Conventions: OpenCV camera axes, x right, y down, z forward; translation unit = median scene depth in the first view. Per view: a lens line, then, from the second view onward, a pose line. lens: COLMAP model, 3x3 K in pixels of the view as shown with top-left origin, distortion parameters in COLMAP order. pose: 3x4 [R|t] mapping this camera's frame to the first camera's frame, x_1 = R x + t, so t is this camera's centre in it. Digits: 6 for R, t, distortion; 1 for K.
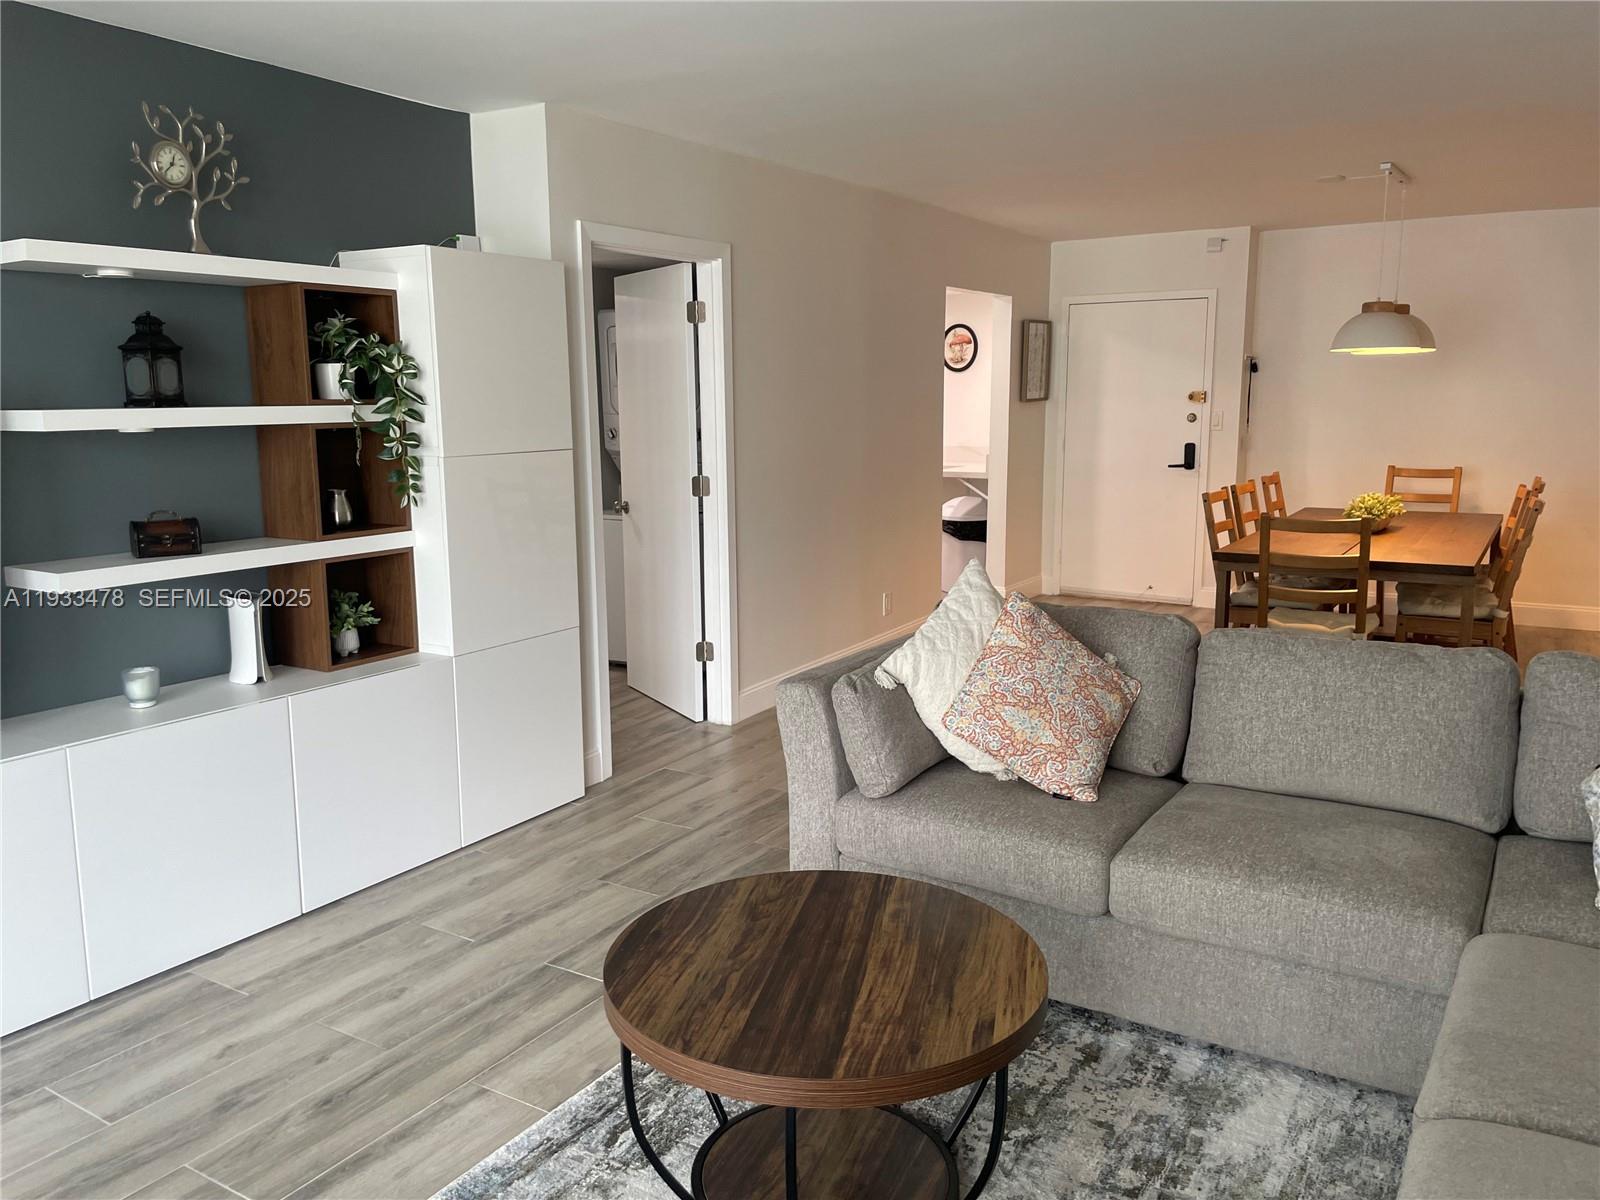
lens RADIAL K [[1219.5, 0, 789.9], [0, 1219.5, 597.6], [0, 0, 1]] dist [0.087613, -0.125607]
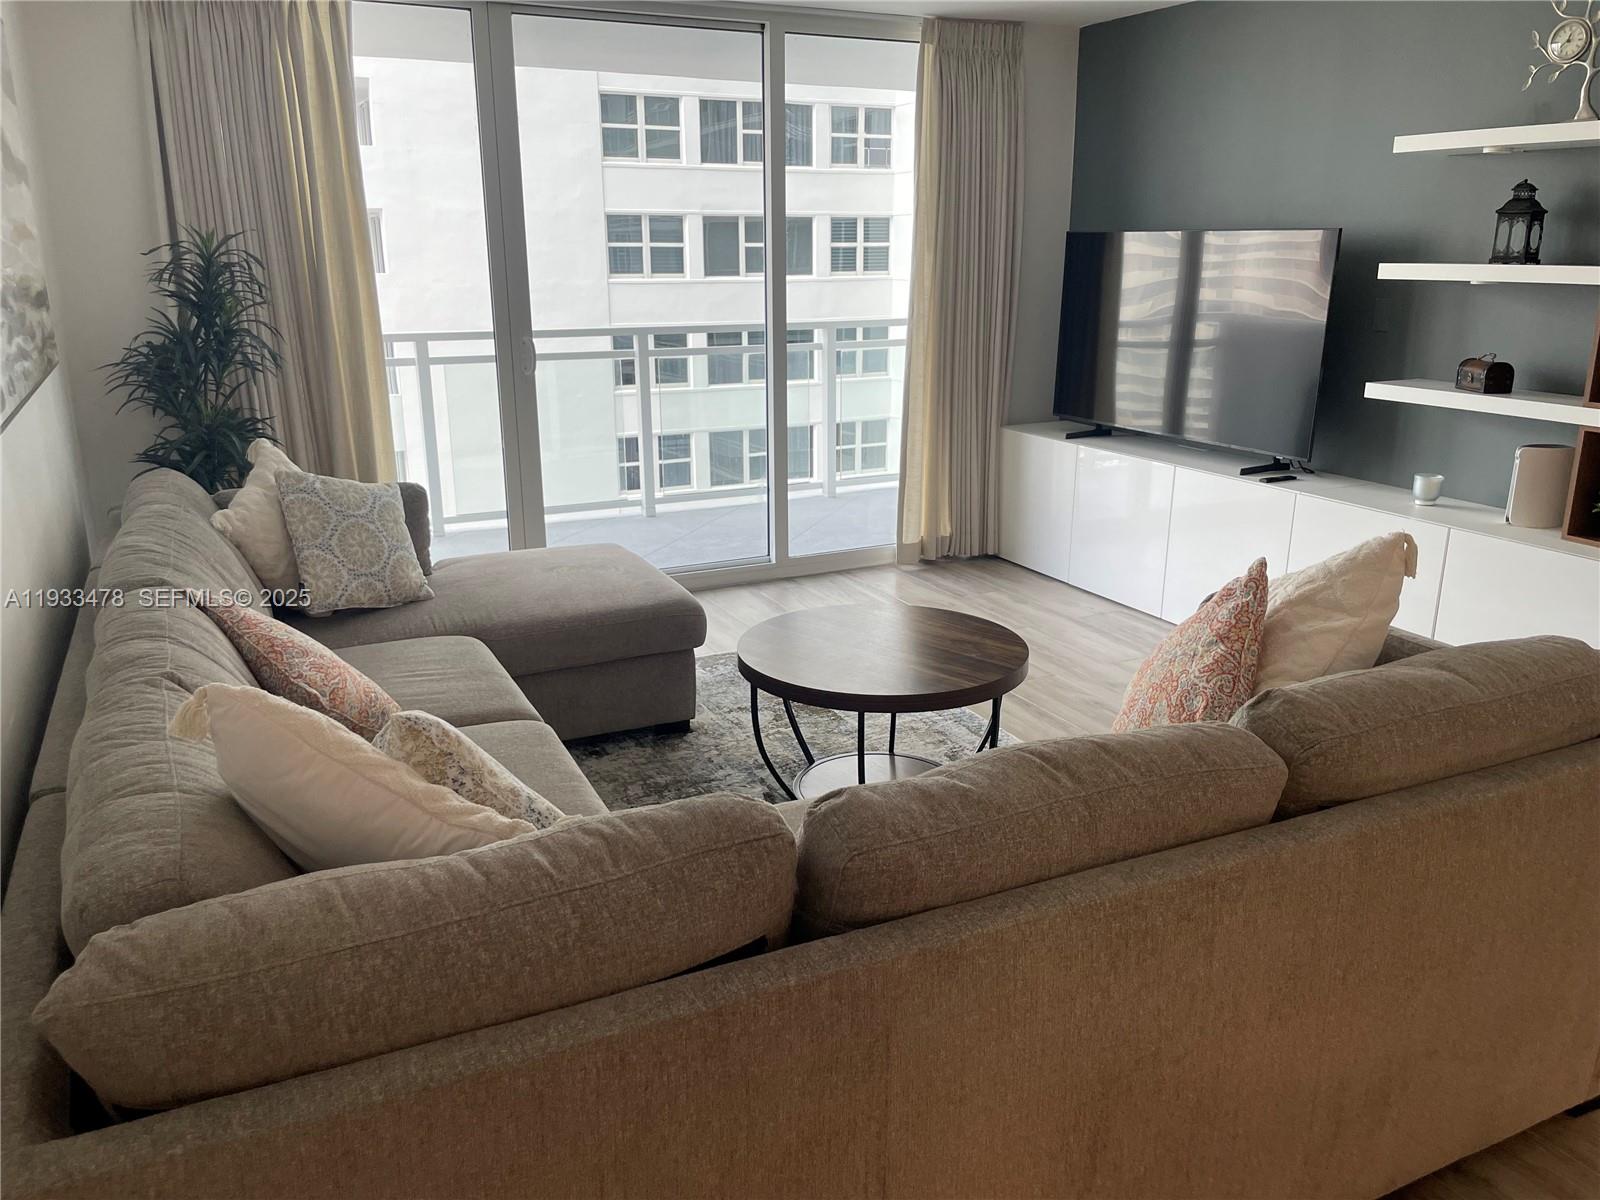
lens RADIAL K [[1219.5, 0, 789.9], [0, 1219.5, 597.6], [0, 0, 1]] dist [0.087613, -0.125607]
pose [[-0.526466, 0.246718, -0.813611, 0.908725], [-0.135159, 0.920512, 0.366592, -0.209087], [0.839384, 0.302965, -0.451273, 1.095572]]
